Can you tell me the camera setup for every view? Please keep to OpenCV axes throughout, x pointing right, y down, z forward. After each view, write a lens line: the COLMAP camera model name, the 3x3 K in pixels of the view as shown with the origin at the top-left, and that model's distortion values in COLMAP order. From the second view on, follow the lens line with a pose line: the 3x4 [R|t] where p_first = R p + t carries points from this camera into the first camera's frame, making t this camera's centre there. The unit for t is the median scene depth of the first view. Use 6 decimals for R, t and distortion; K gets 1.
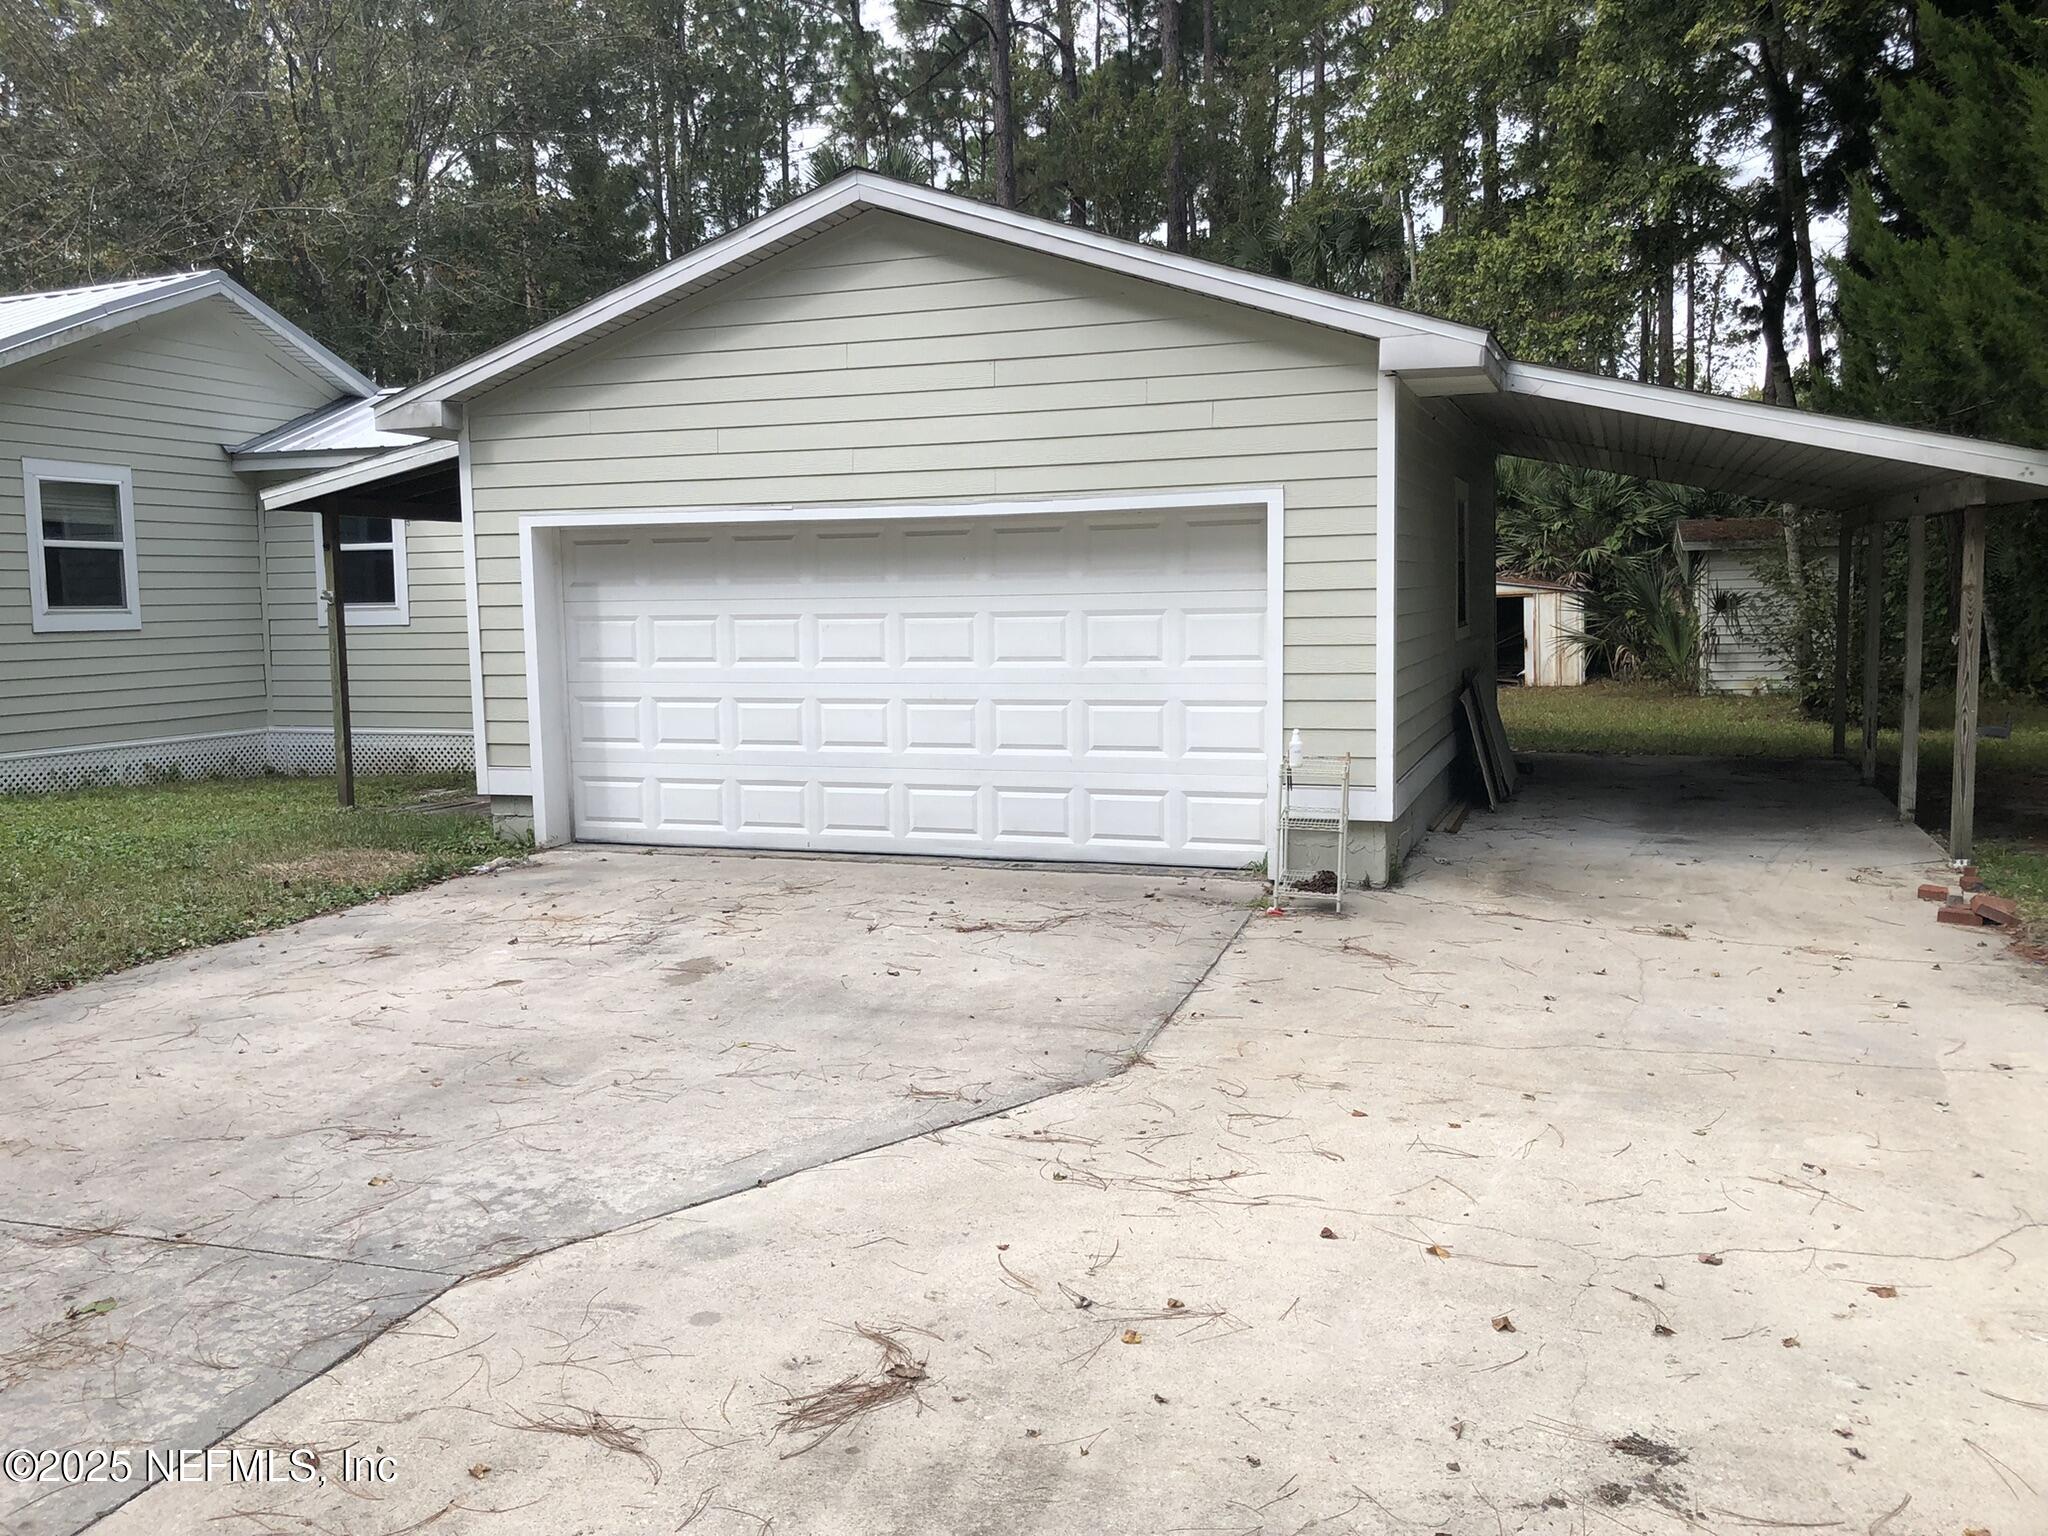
lens RADIAL K [[1663.9, 0, 1028.3], [0, 1663.9, 749.3], [0, 0, 1]] dist [0.021481, -0.035583]
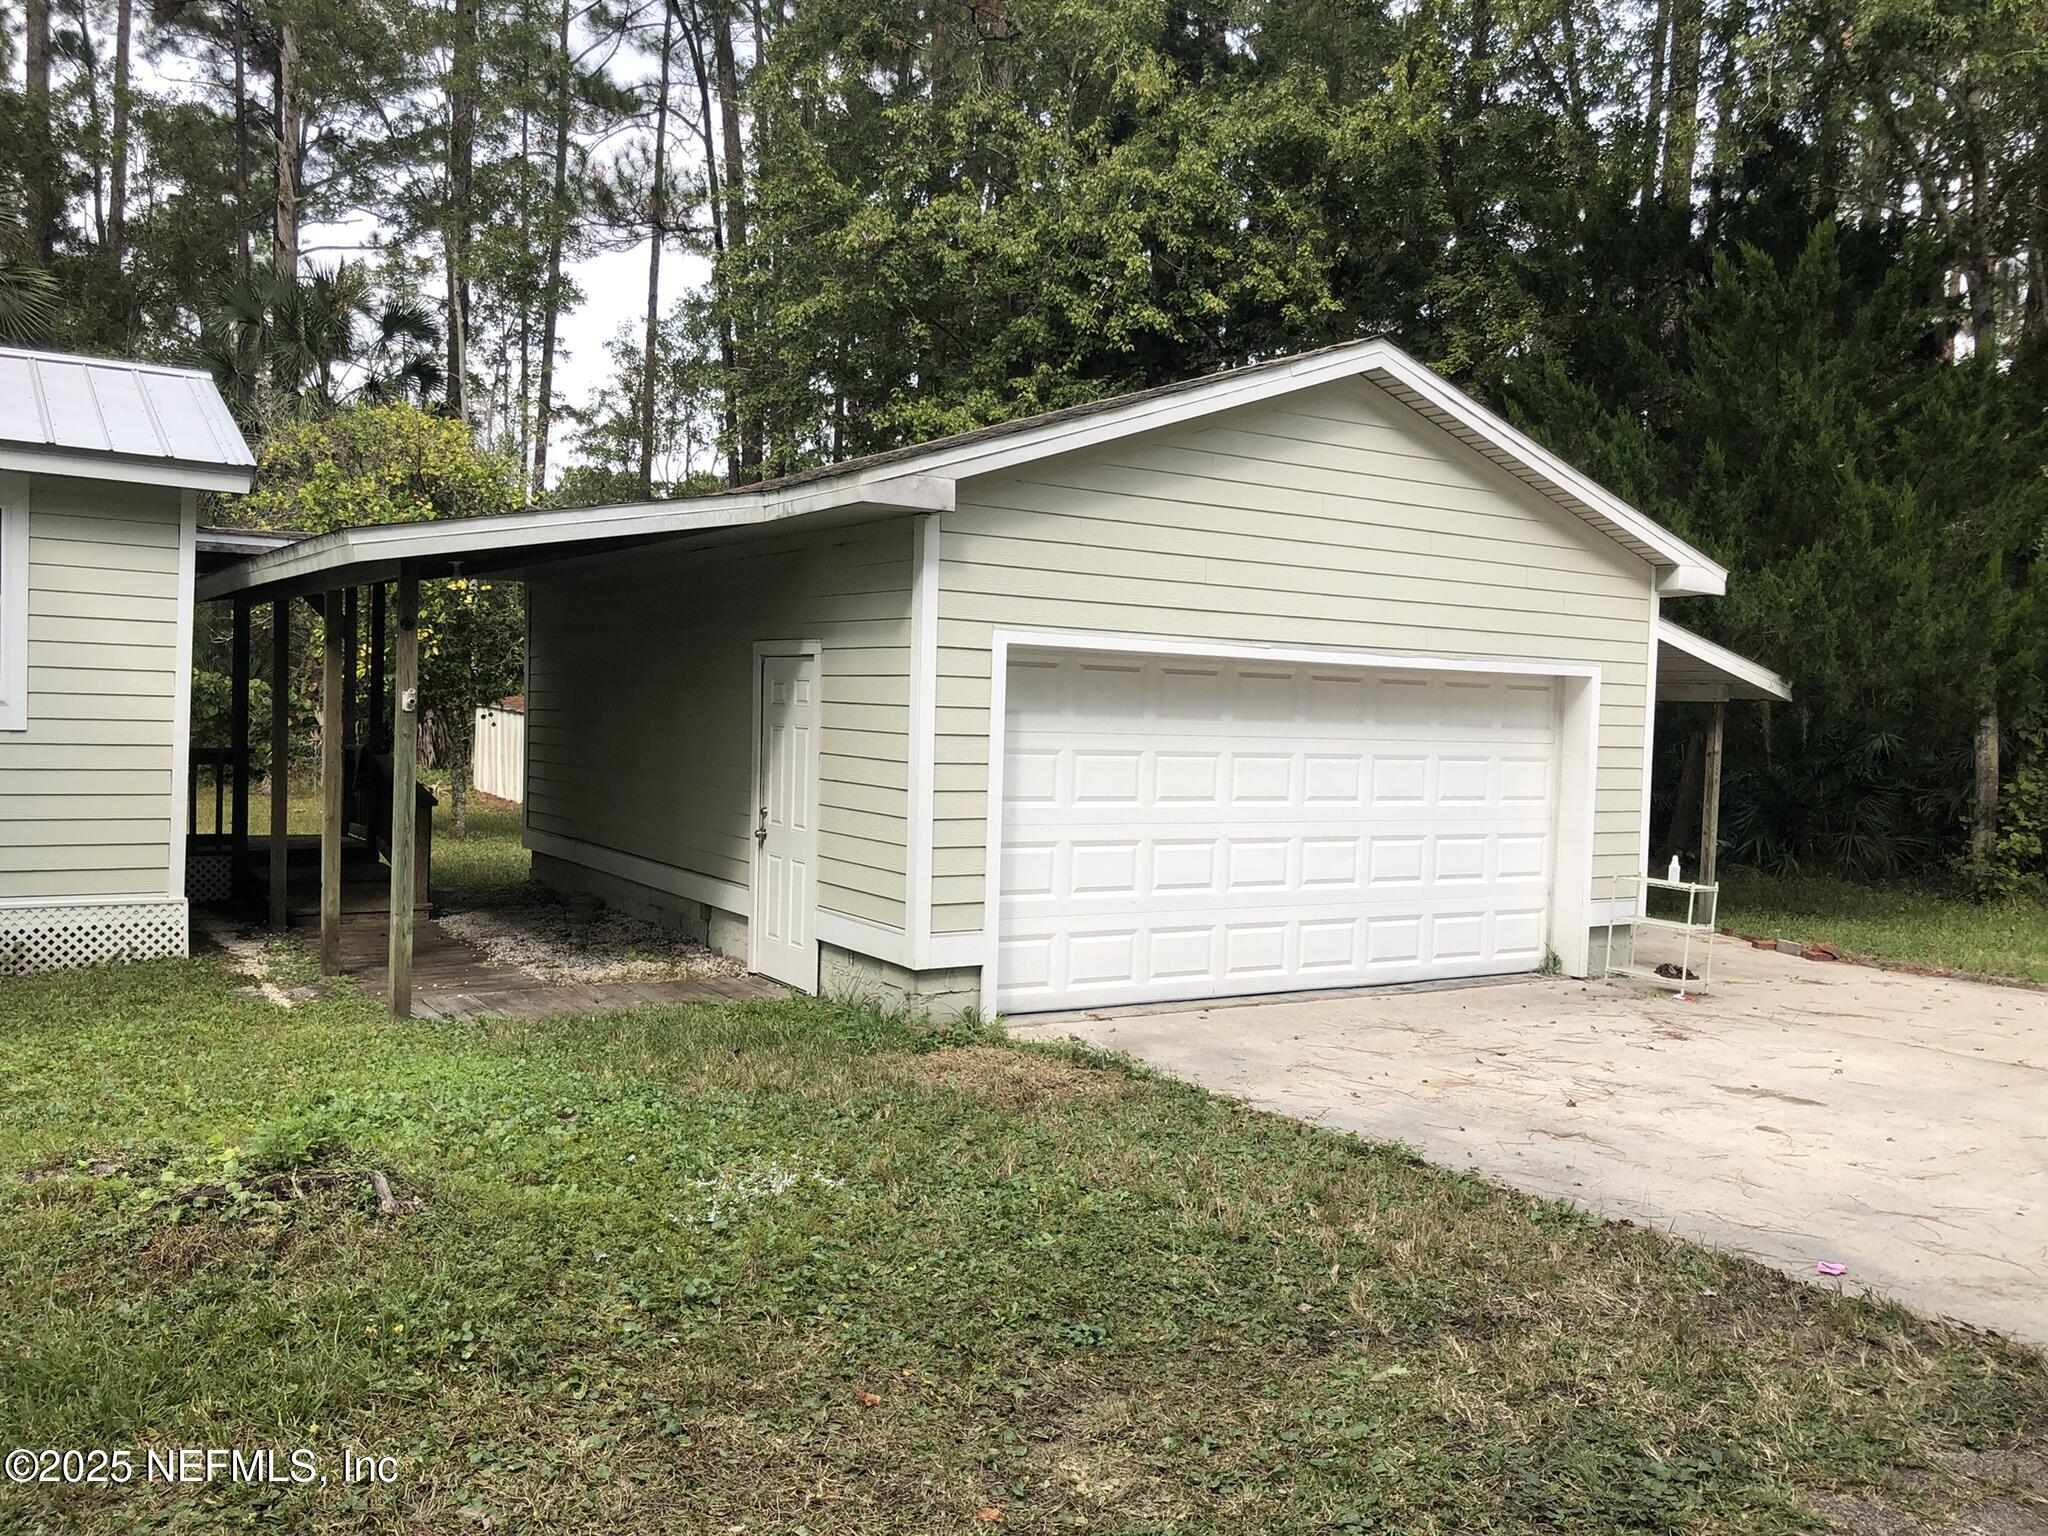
lens RADIAL K [[1663.9, 0, 1023.7], [0, 1663.9, 762.4], [0, 0, 1]] dist [0.021481, -0.035583]
pose [[0.617228, 0.015119, 0.786639, -0.957209], [0.036029, 0.998223, -0.047455, -0.033075], [-0.785959, 0.057632, 0.615587, 0.483212]]
